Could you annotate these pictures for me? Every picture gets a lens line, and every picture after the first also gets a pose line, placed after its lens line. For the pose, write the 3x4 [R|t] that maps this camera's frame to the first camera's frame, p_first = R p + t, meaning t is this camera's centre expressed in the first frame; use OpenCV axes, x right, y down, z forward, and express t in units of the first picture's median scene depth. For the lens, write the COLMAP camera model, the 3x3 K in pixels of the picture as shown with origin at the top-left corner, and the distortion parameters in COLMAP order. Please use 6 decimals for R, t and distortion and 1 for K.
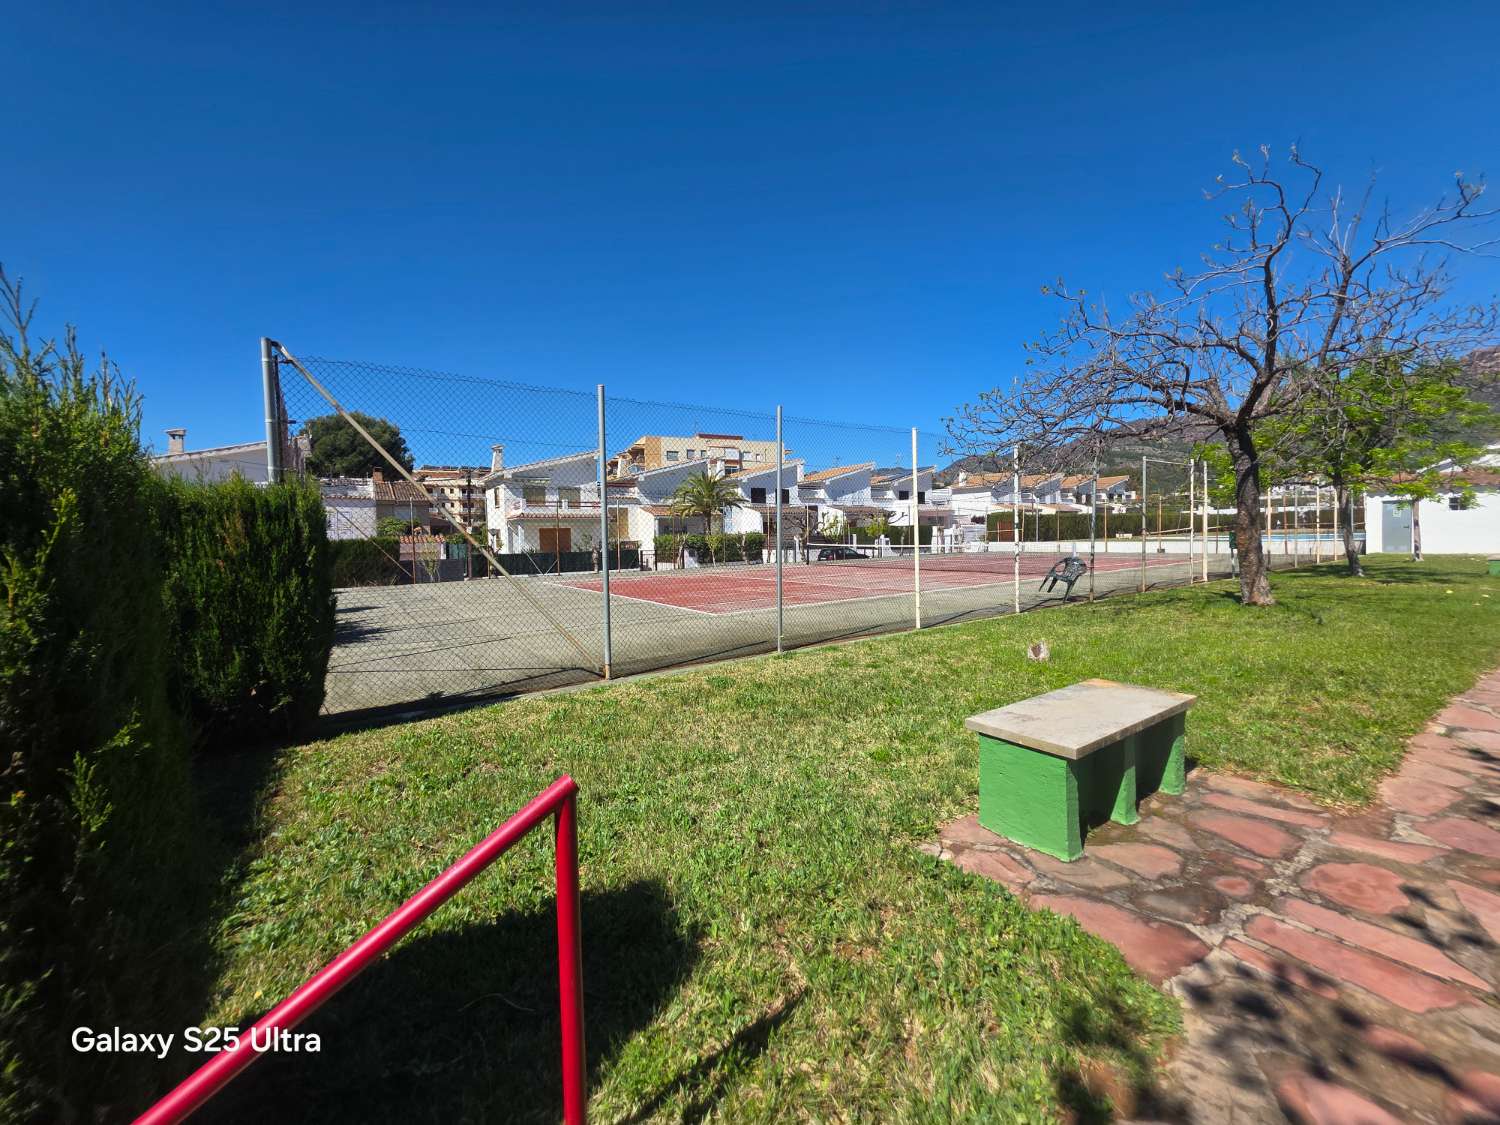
lens RADIAL K [[606.0, 0, 755.5], [0, 606.0, 554.8], [0, 0, 1]] dist [-0.000484, -0.000240]
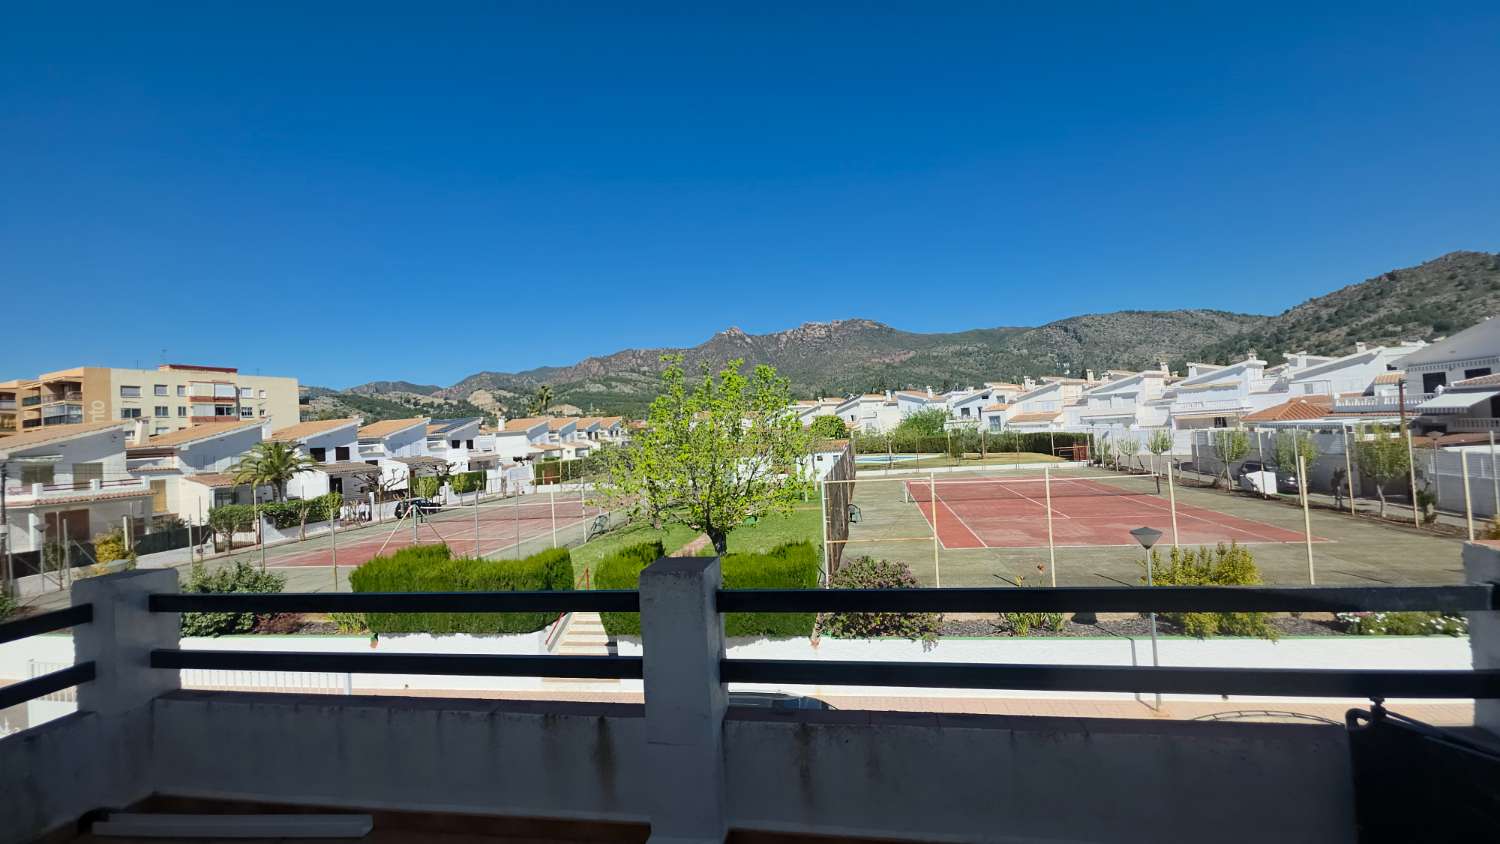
lens RADIAL K [[603.6, 0, 749.2], [0, 603.6, 414.4], [0, 0, 1]] dist [0.010446, -0.007546]
pose [[0.727888, -0.003295, 0.685689, -0.144921], [0.065834, 0.995705, -0.065101, -0.041337], [-0.682529, 0.092528, 0.724978, -0.244681]]
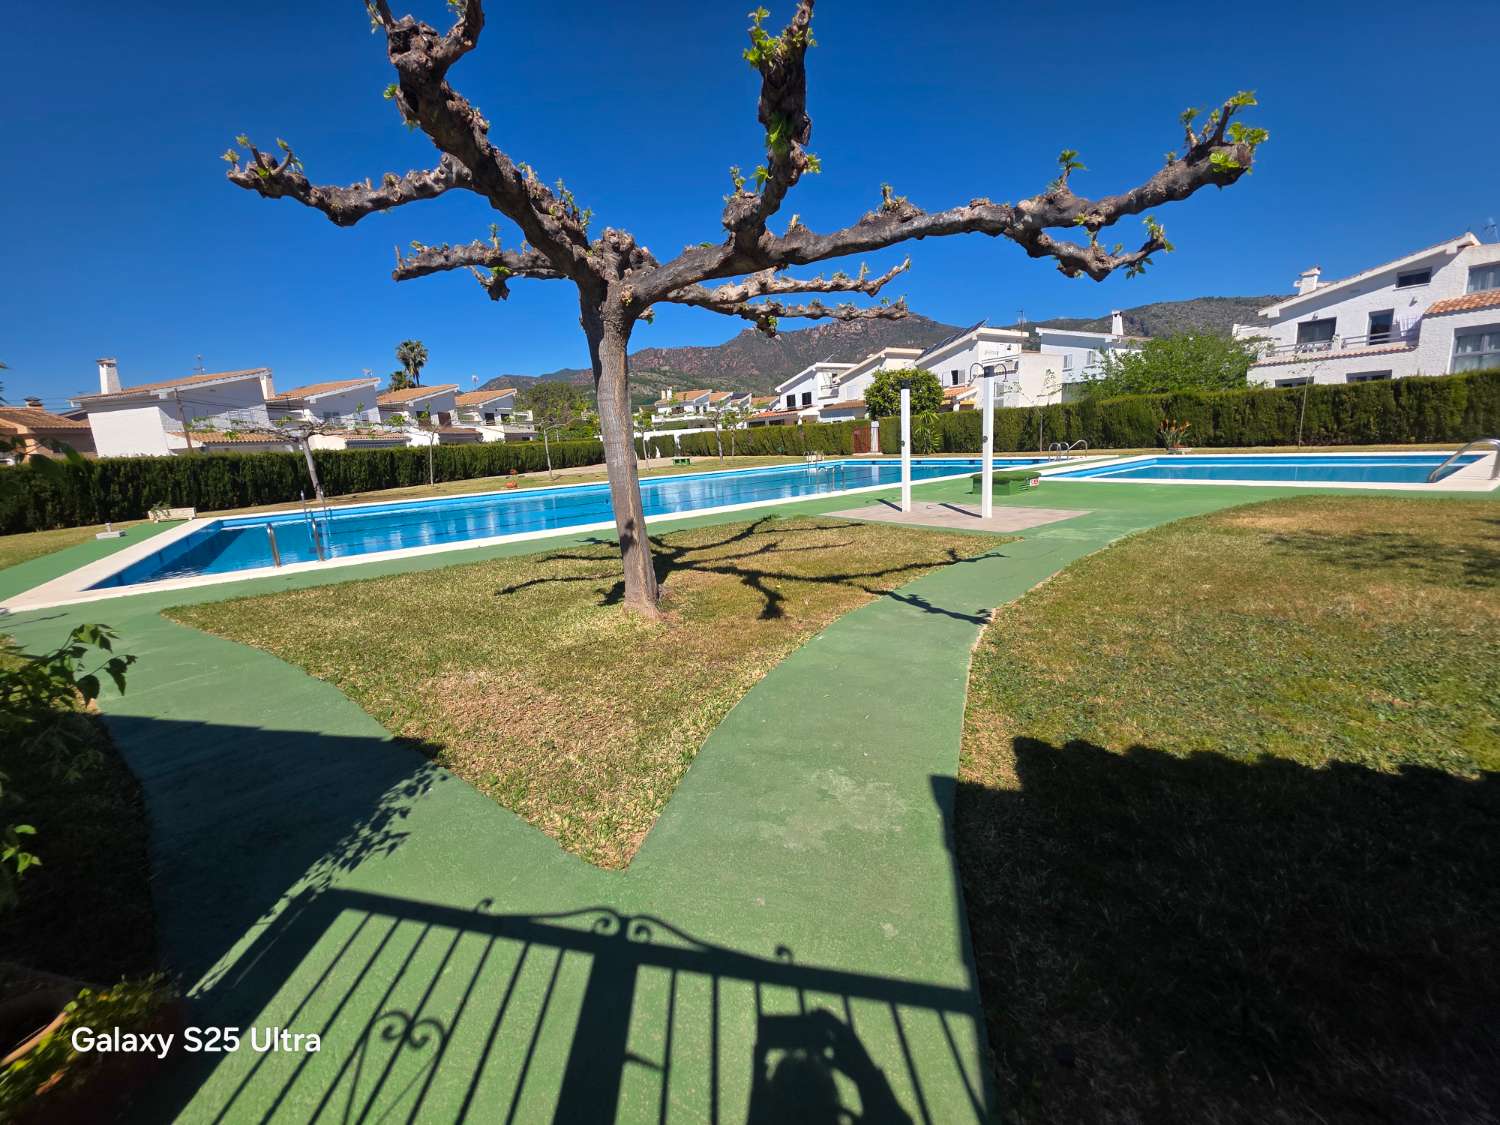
lens RADIAL K [[586.1, 0, 750.0], [0, 586.1, 562.5], [0, 0, 1]] dist [0.000219, 0.000007]
pose [[0.760826, -0.157040, 0.629668, 0.492275], [0.065054, 0.983848, 0.166769, -0.030503], [-0.645687, -0.085919, 0.758753, 0.344106]]
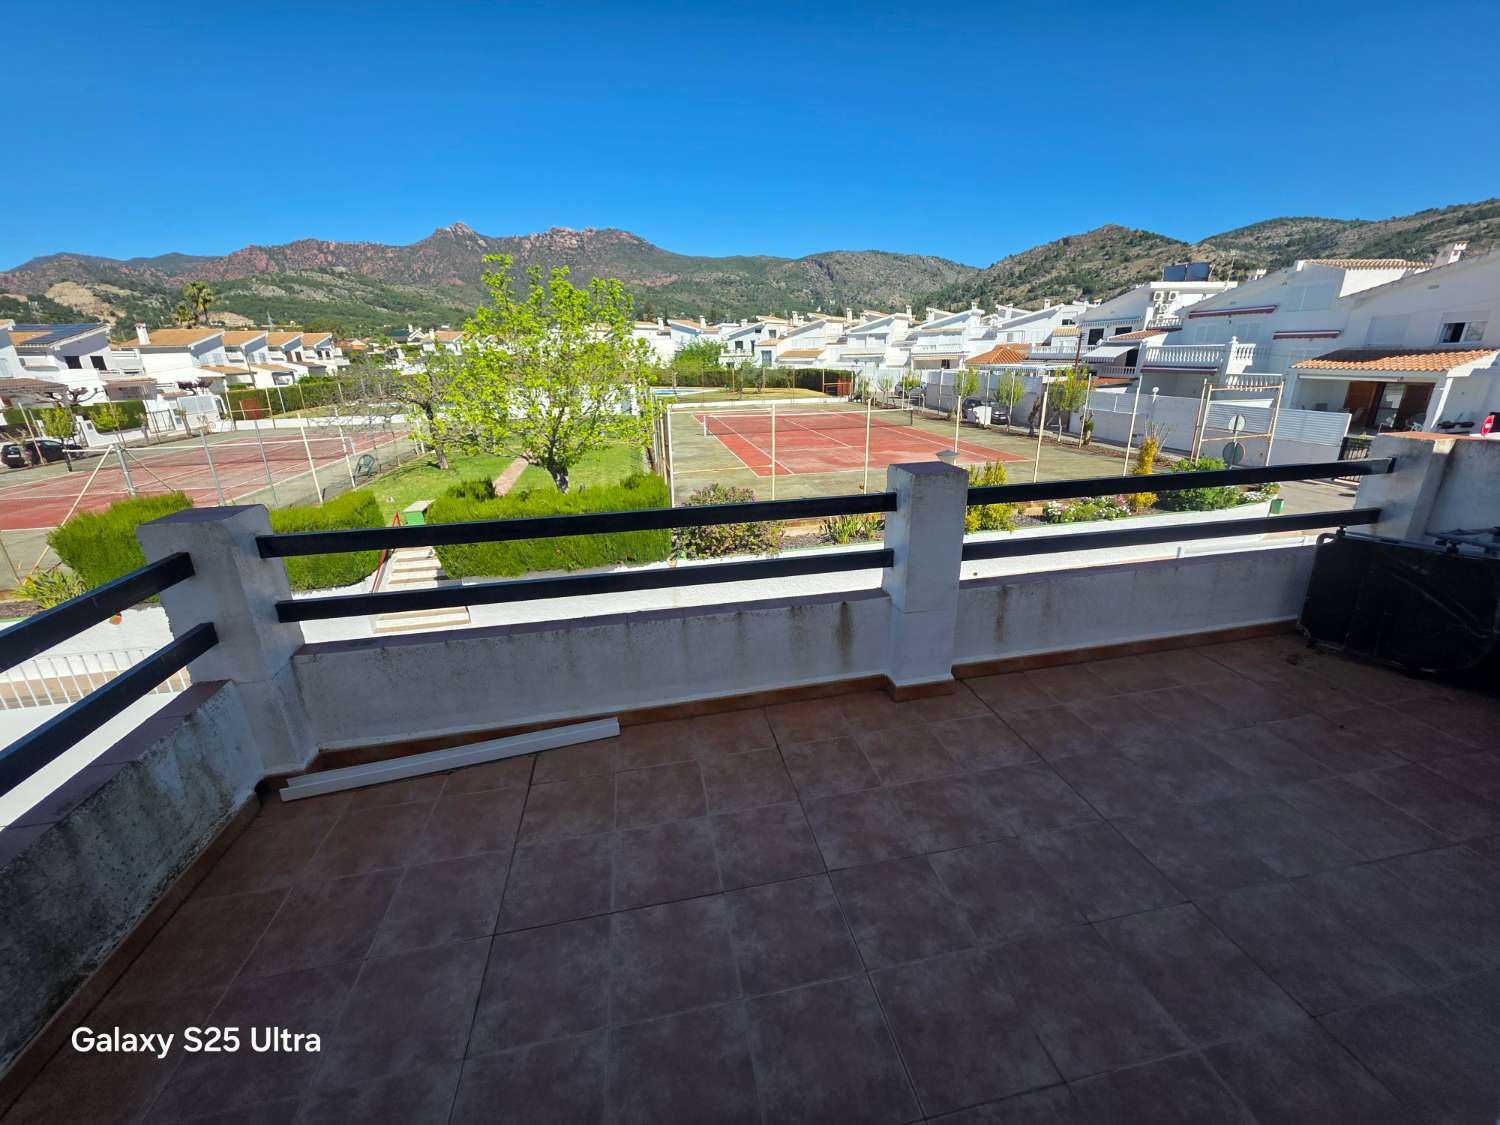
lens RADIAL K [[606.0, 0, 755.5], [0, 606.0, 554.8], [0, 0, 1]] dist [-0.000484, -0.000240]
pose [[0.410996, -0.279016, 0.867890, -0.166975], [0.043543, 0.956934, 0.287022, -0.041729], [-0.910597, -0.080175, 0.405445, -0.219040]]
